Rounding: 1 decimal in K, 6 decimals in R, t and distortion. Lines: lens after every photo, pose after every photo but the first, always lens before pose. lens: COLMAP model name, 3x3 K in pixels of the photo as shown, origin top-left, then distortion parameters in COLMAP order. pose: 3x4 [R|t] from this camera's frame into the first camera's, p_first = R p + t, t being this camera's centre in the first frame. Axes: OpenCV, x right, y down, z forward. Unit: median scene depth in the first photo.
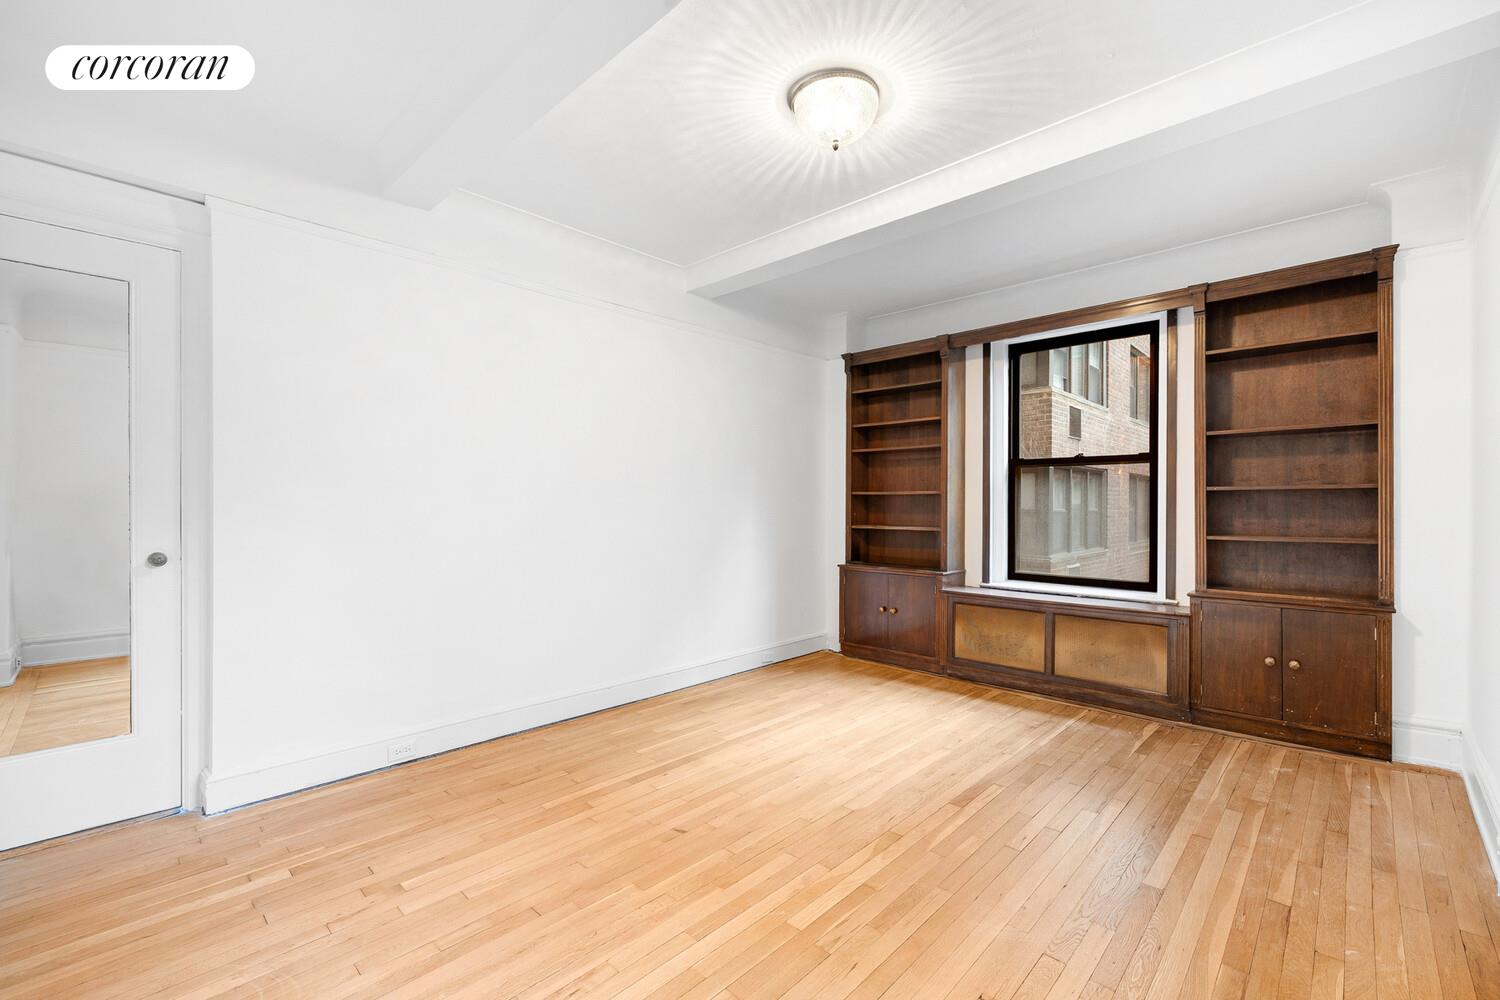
lens RADIAL K [[634.2, 0, 750.0], [0, 634.2, 500.0], [0, 0, 1]] dist [0.001222, -0.000004]
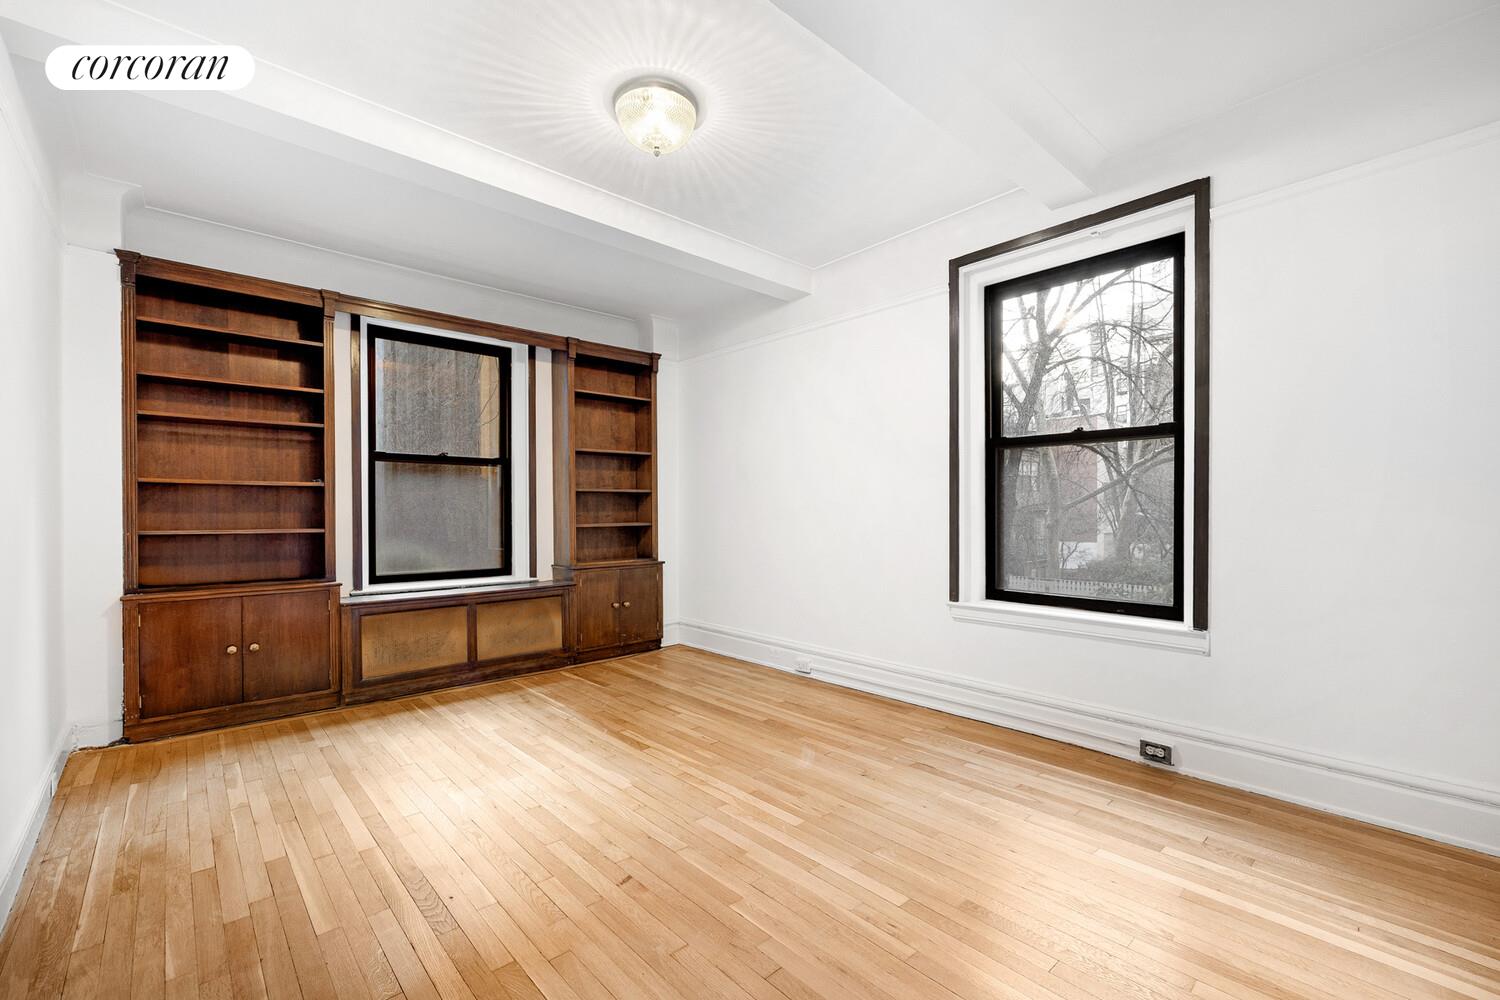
lens RADIAL K [[645.1, 0, 764.4], [0, 645.1, 506.0], [0, 0, 1]] dist [-0.000587, 0.000068]
pose [[0.057974, 0.006087, 0.998300, -0.646886], [-0.005096, 0.999970, -0.005801, 0.023074], [-0.998305, -0.004751, 0.058003, 0.525412]]
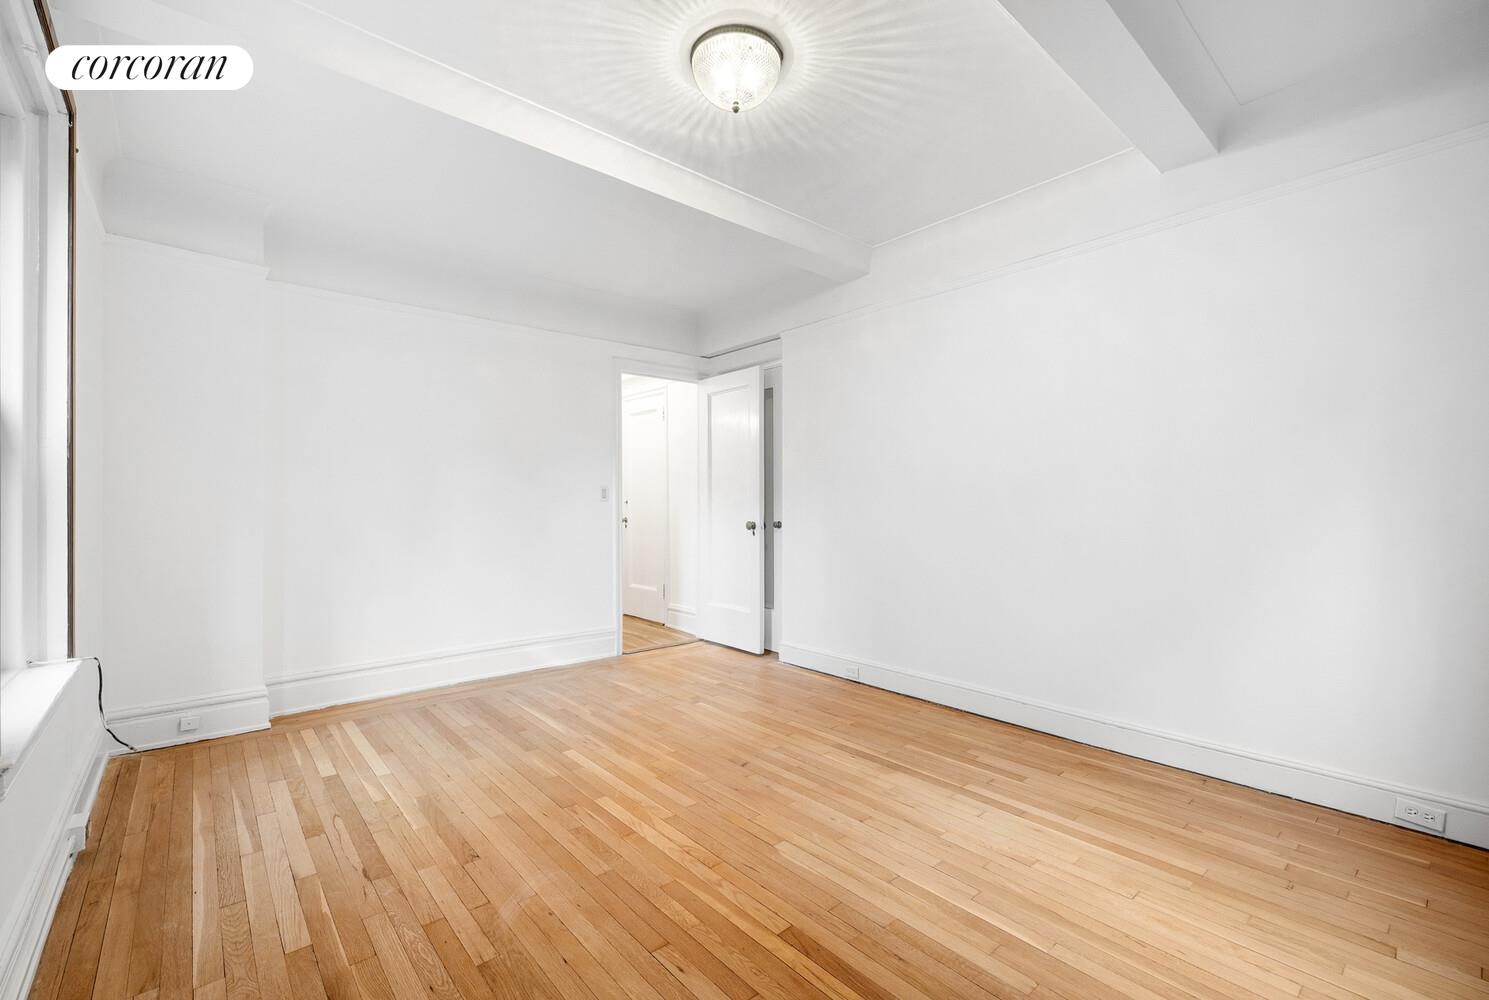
lens RADIAL K [[636.7, 0, 744.5], [0, 636.7, 500.0], [0, 0, 1]] dist [0.000874, 0.000091]
pose [[-0.084815, -0.006851, -0.996373, 0.744475], [0.008602, 0.999934, -0.007608, 0.021378], [0.996360, -0.009216, -0.084750, 0.754474]]
